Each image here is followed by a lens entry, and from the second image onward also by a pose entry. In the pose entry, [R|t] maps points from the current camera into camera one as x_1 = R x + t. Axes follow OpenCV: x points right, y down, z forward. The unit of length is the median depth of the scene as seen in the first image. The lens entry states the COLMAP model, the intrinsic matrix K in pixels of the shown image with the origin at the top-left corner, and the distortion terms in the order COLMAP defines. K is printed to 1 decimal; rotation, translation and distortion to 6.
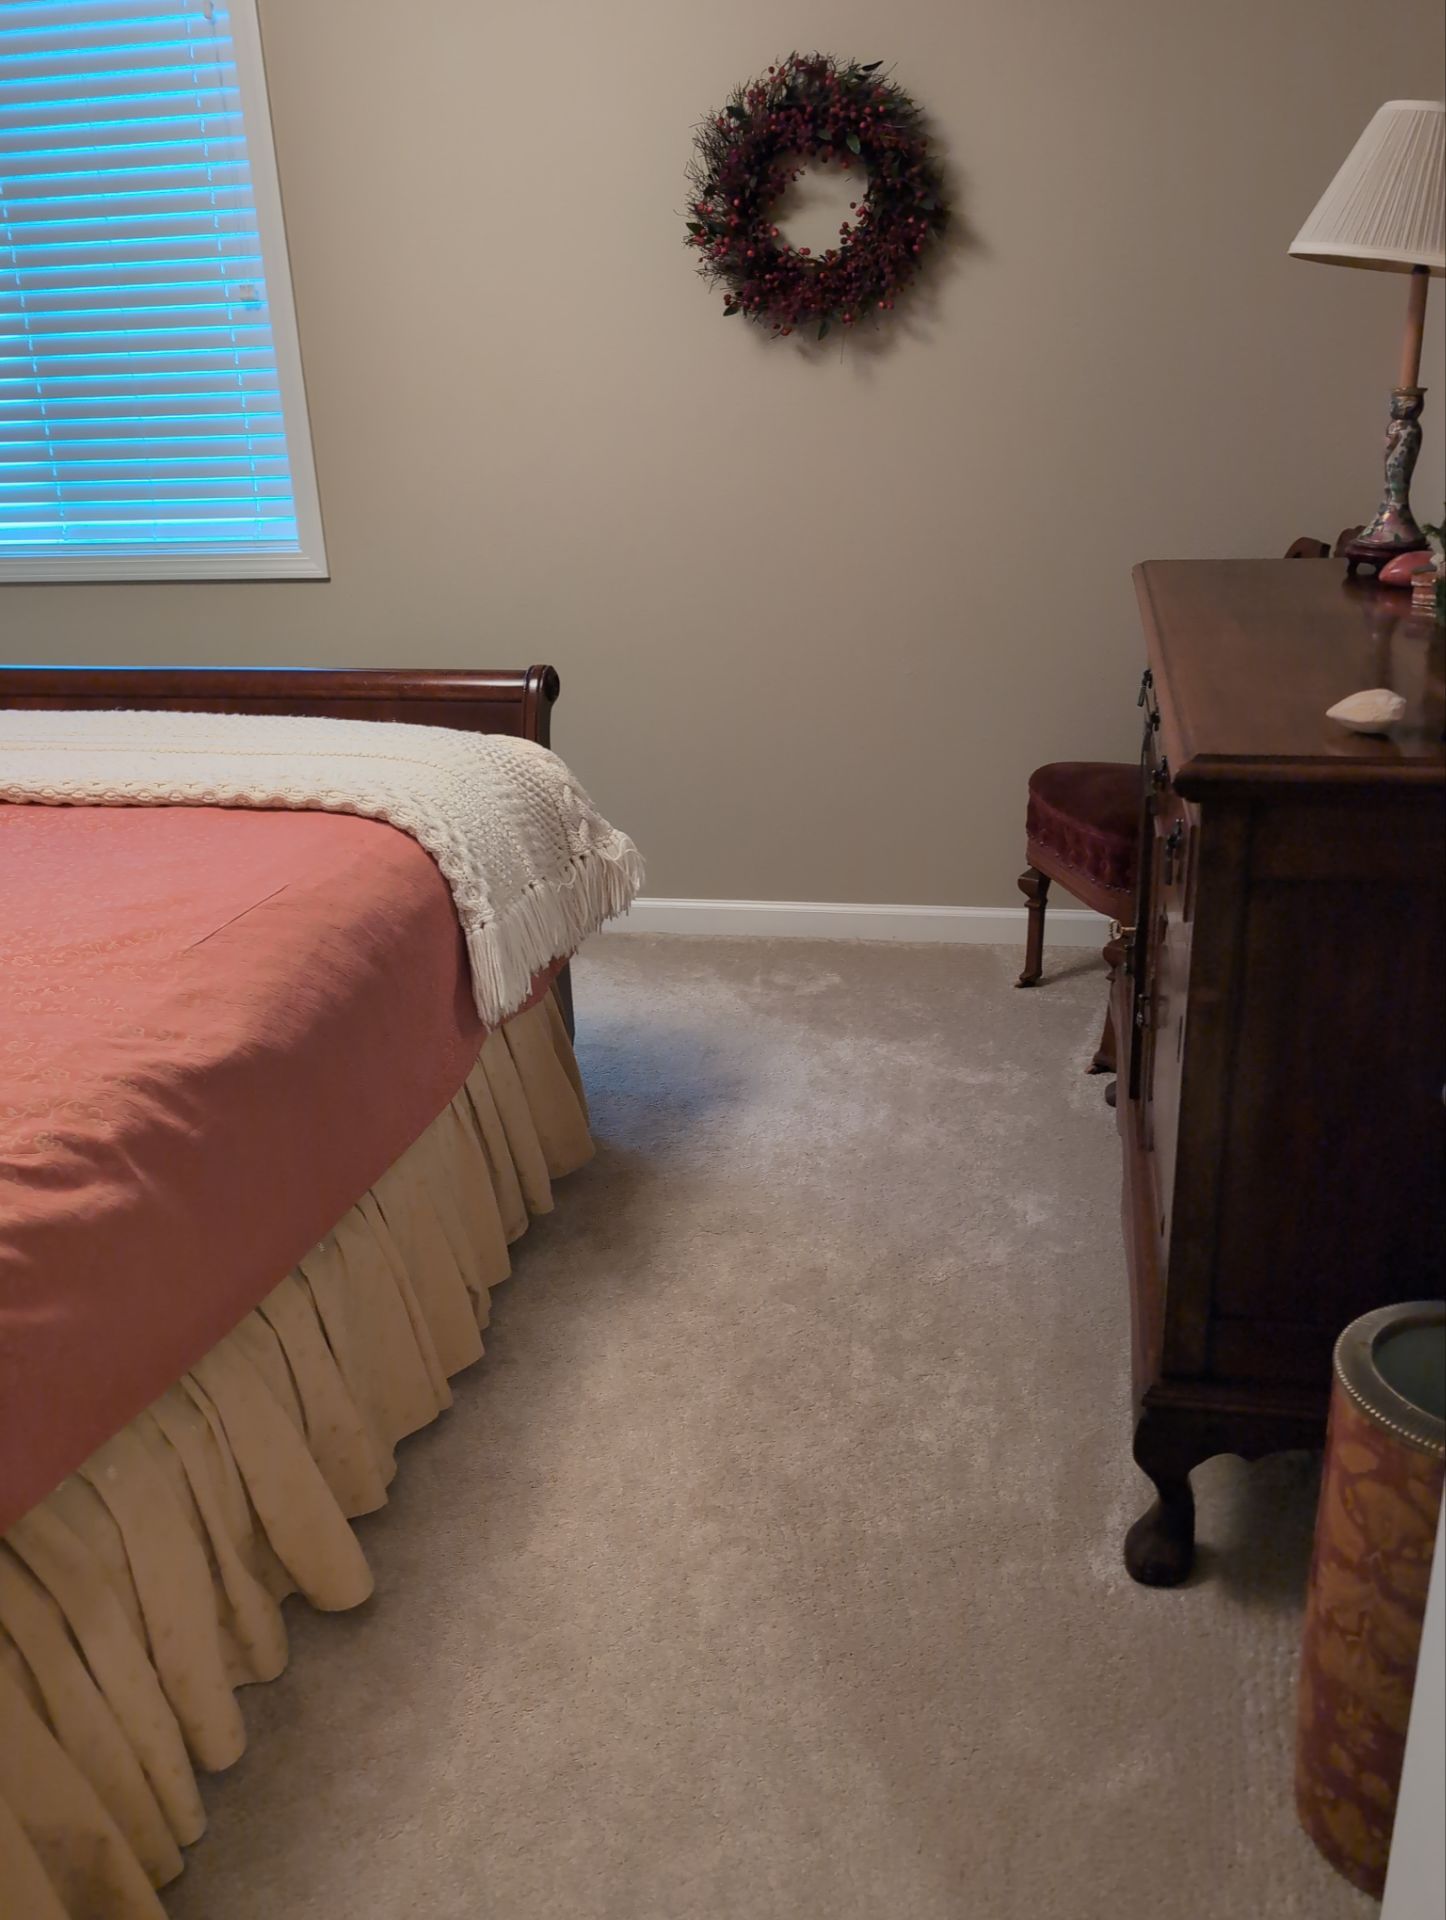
lens RADIAL K [[1608.1, 0, 730.5], [0, 1608.1, 965.9], [0, 0, 1]] dist [0.013636, -0.010242]
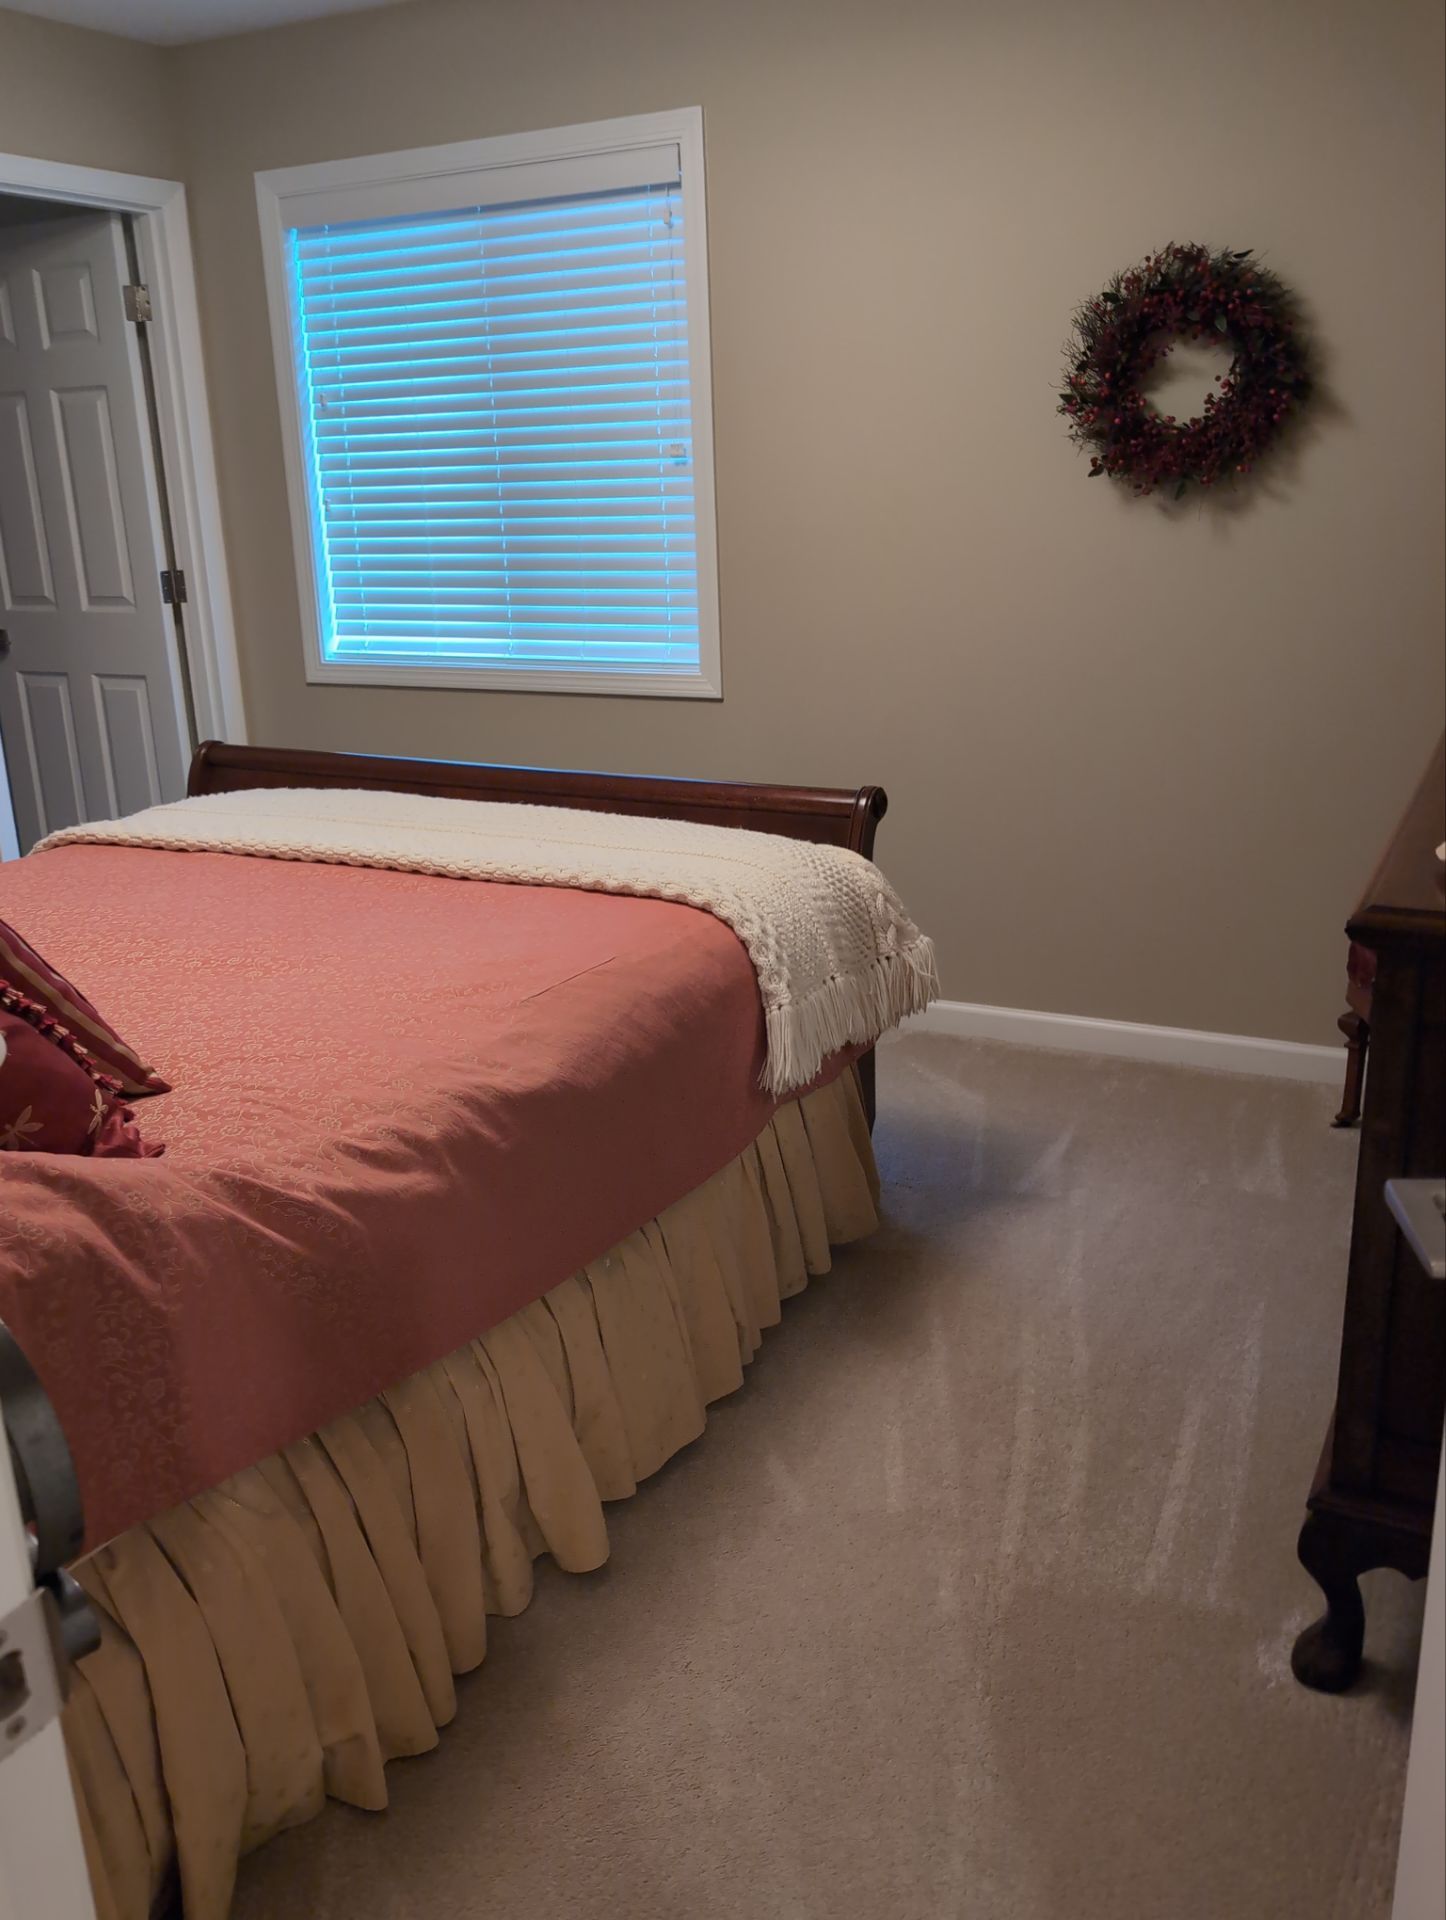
lens RADIAL K [[1597.7, 0, 743.5], [0, 1597.7, 954.7], [0, 0, 1]] dist [0.071134, -0.109696]
pose [[0.965903, 0.083847, -0.244953, 0.083078], [-0.101899, 0.992864, -0.061953, 0.009360], [0.238010, 0.084801, 0.967554, -0.100908]]
